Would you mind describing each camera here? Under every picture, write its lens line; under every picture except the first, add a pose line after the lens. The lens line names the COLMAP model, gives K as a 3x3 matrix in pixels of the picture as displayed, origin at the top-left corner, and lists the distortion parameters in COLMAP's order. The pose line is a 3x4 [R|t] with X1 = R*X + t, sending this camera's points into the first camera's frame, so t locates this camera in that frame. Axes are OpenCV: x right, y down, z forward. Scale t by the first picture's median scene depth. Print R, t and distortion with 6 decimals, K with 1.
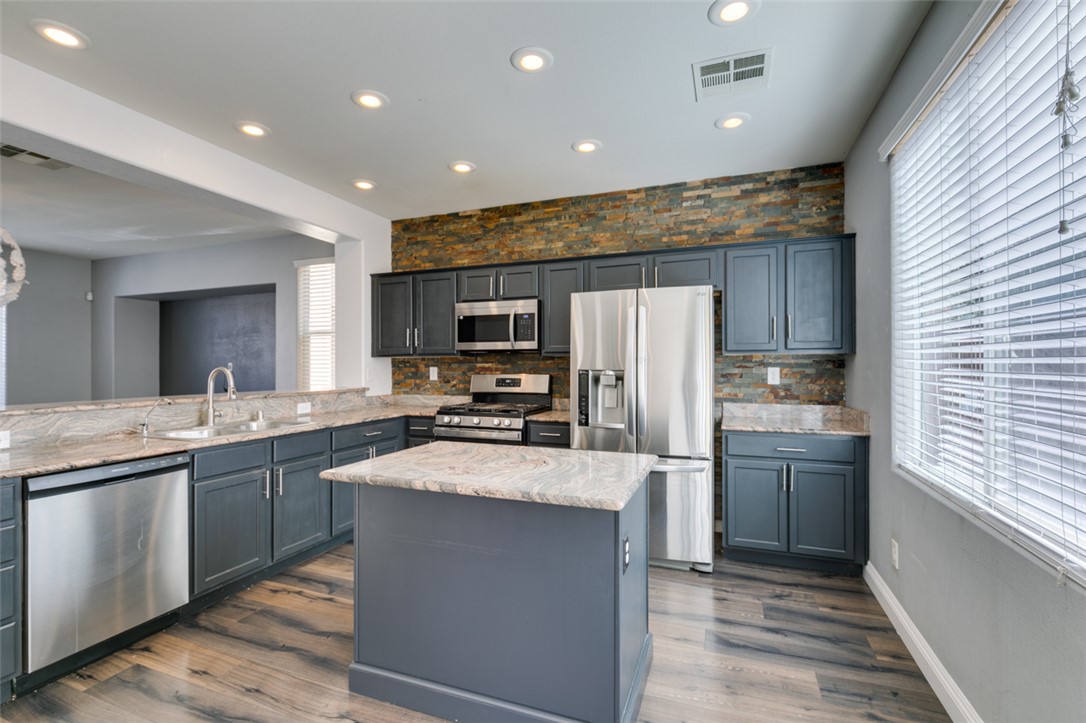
lens RADIAL K [[486.6, 0, 539.8], [0, 486.6, 363.3], [0, 0, 1]] dist [0.001570, -0.000690]
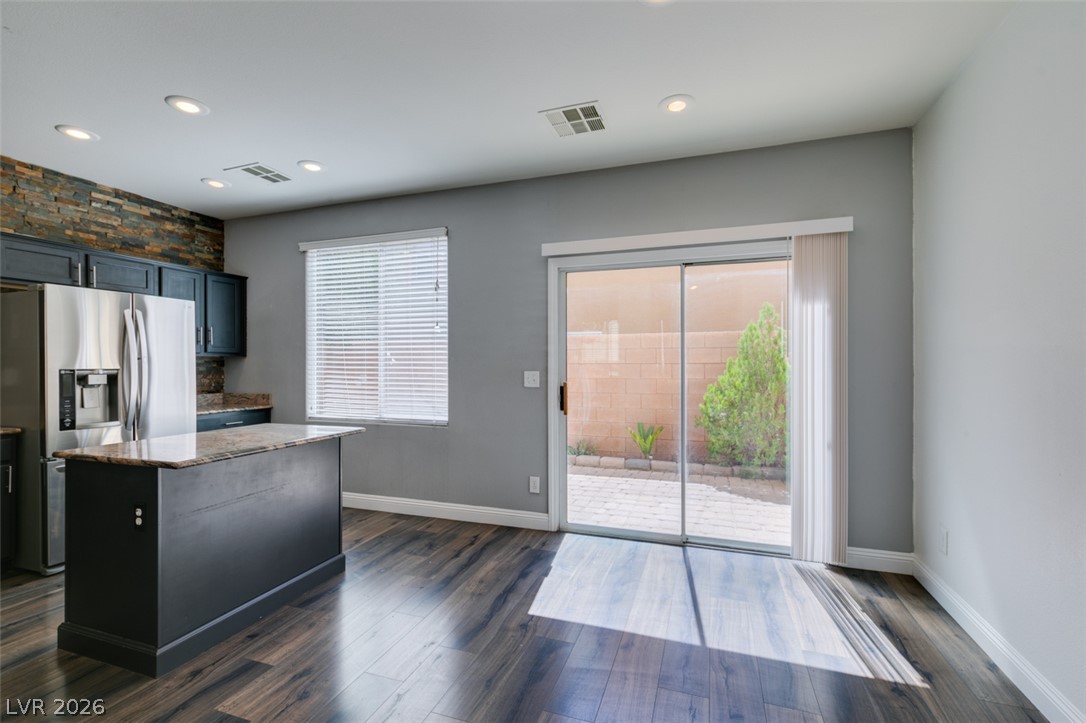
lens RADIAL K [[486.6, 0, 542.1], [0, 486.6, 363.1], [0, 0, 1]] dist [0.001570, -0.000690]
pose [[-0.031975, 0.001560, 0.999487, -0.712288], [-0.001291, 0.999998, -0.001602, 0.001229], [-0.999488, -0.001342, -0.031973, 0.103569]]
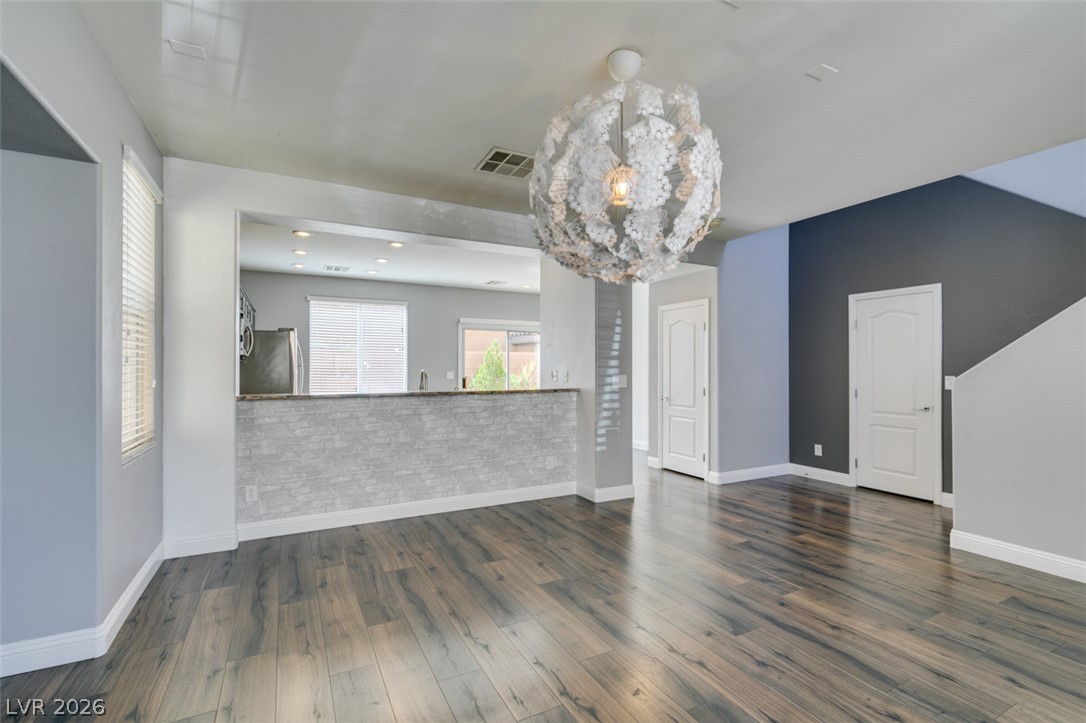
lens RADIAL K [[486.6, 0, 537.7], [0, 486.6, 362.0], [0, 0, 1]] dist [0.001570, -0.000690]
pose [[-0.748693, 0.005827, 0.662891, -1.490468], [-0.003499, 0.999913, -0.012742, -0.000225], [-0.662907, -0.011859, -0.748608, 1.454020]]
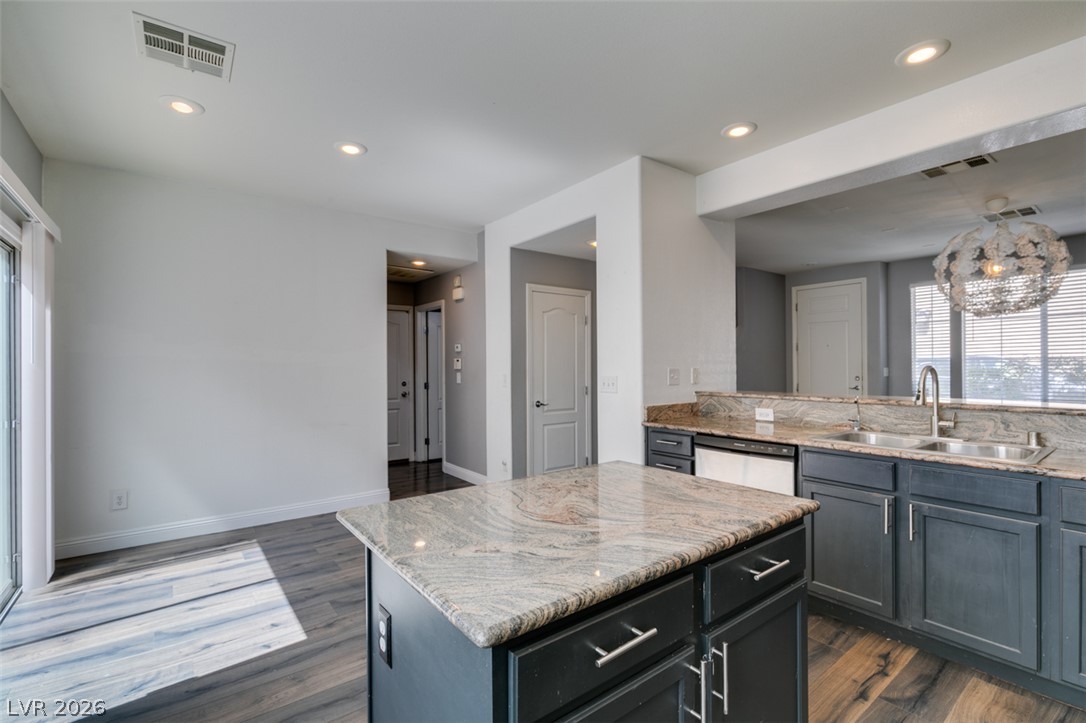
lens RADIAL K [[486.6, 0, 545.5], [0, 486.6, 362.2], [0, 0, 1]] dist [0.001570, -0.000690]
pose [[-0.516656, 0.000510, -0.856193, 0.276534], [0.011281, 0.999917, -0.006212, 0.000438], [0.856118, -0.012868, -0.516619, 0.661597]]
